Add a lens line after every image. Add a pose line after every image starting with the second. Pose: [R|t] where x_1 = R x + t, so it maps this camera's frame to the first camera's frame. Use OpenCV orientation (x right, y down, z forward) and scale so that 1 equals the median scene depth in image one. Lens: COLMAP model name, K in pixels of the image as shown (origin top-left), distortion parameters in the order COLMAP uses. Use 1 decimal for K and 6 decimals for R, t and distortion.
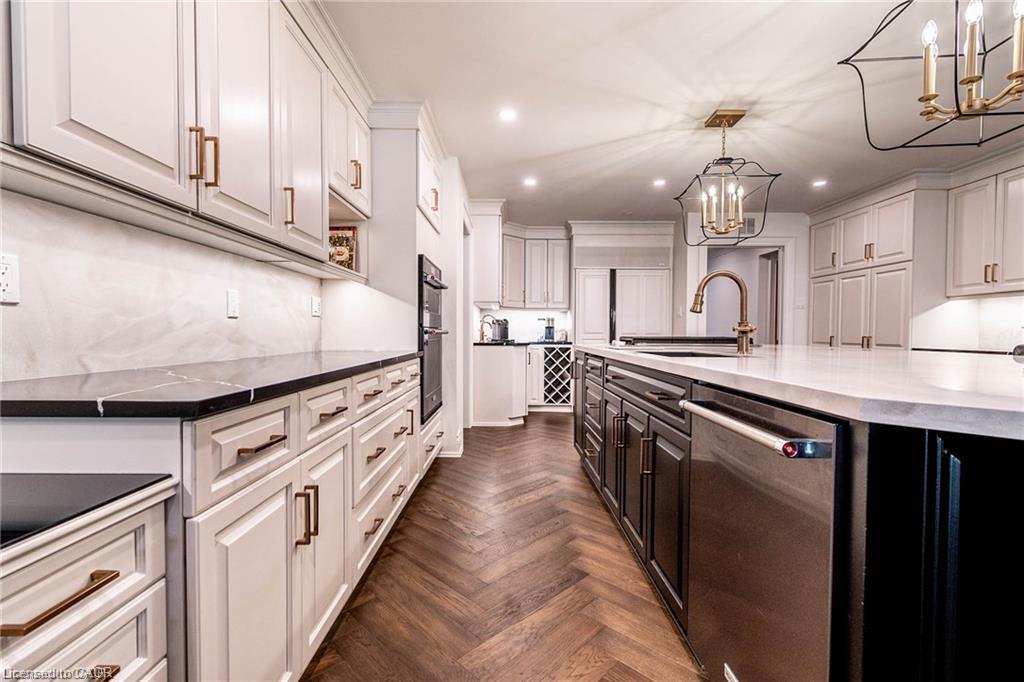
lens RADIAL K [[467.9, 0, 513.0], [0, 467.9, 343.1], [0, 0, 1]] dist [0.010979, 0.000479]
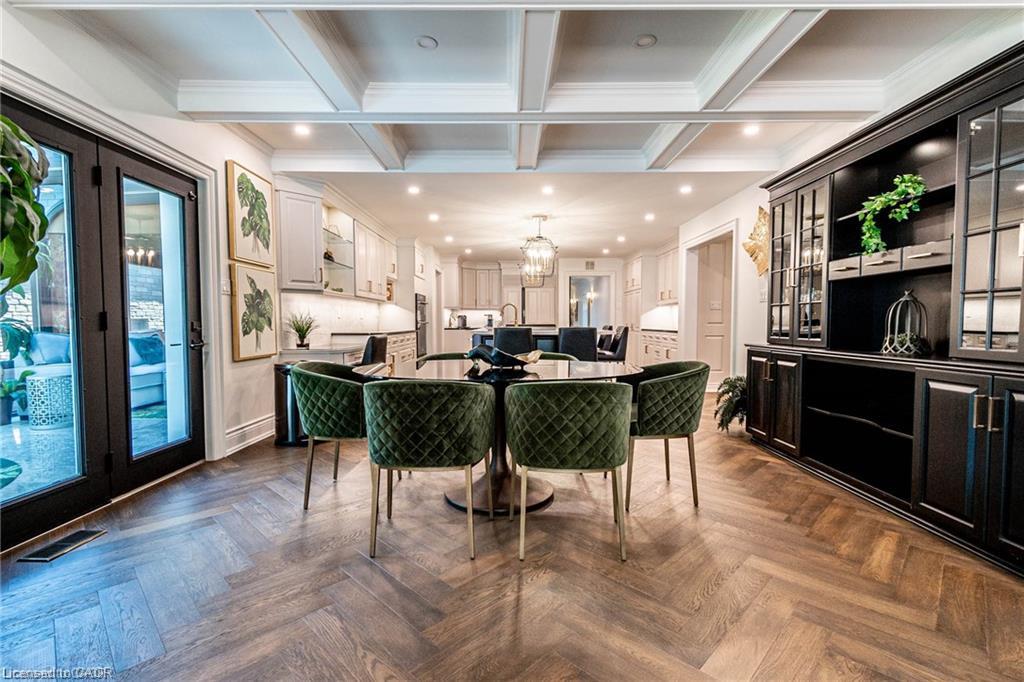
lens RADIAL K [[467.9, 0, 511.7], [0, 467.9, 343.2], [0, 0, 1]] dist [0.010979, 0.000479]
pose [[0.999970, -0.006637, -0.003889, 0.171551], [0.006719, 0.999748, 0.021406, 0.018910], [0.003746, -0.021432, 0.999763, -0.806893]]
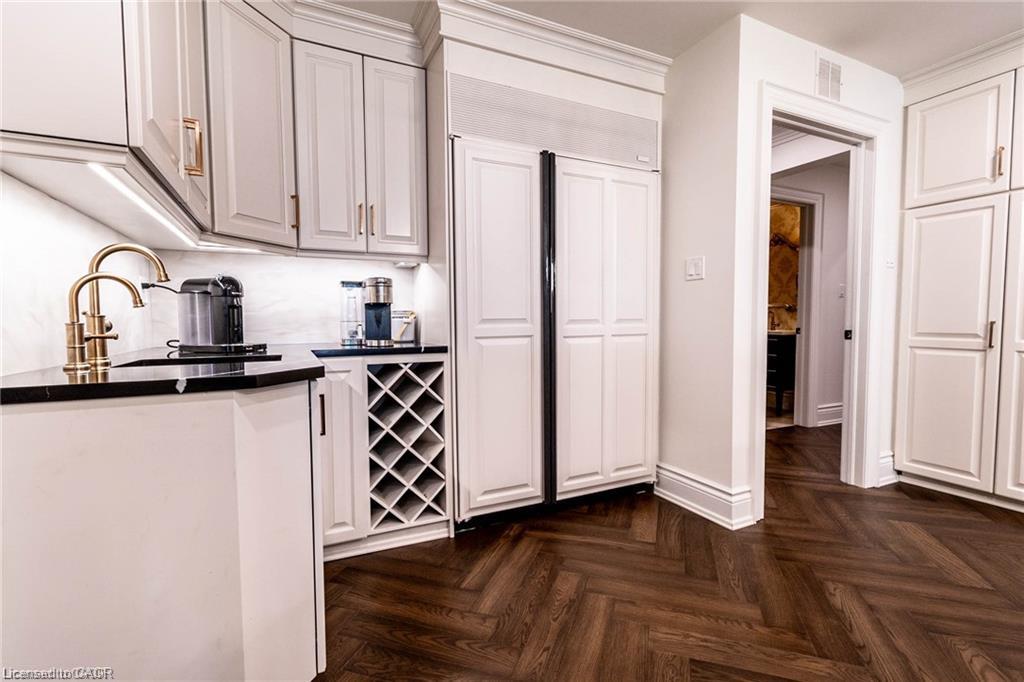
lens RADIAL K [[467.9, 0, 508.3], [0, 467.9, 350.6], [0, 0, 1]] dist [0.010979, 0.000479]
pose [[0.905704, -0.036081, 0.422372, 0.016766], [0.017457, 0.998701, 0.047881, -0.015103], [-0.423551, -0.035993, 0.905157, 0.650016]]
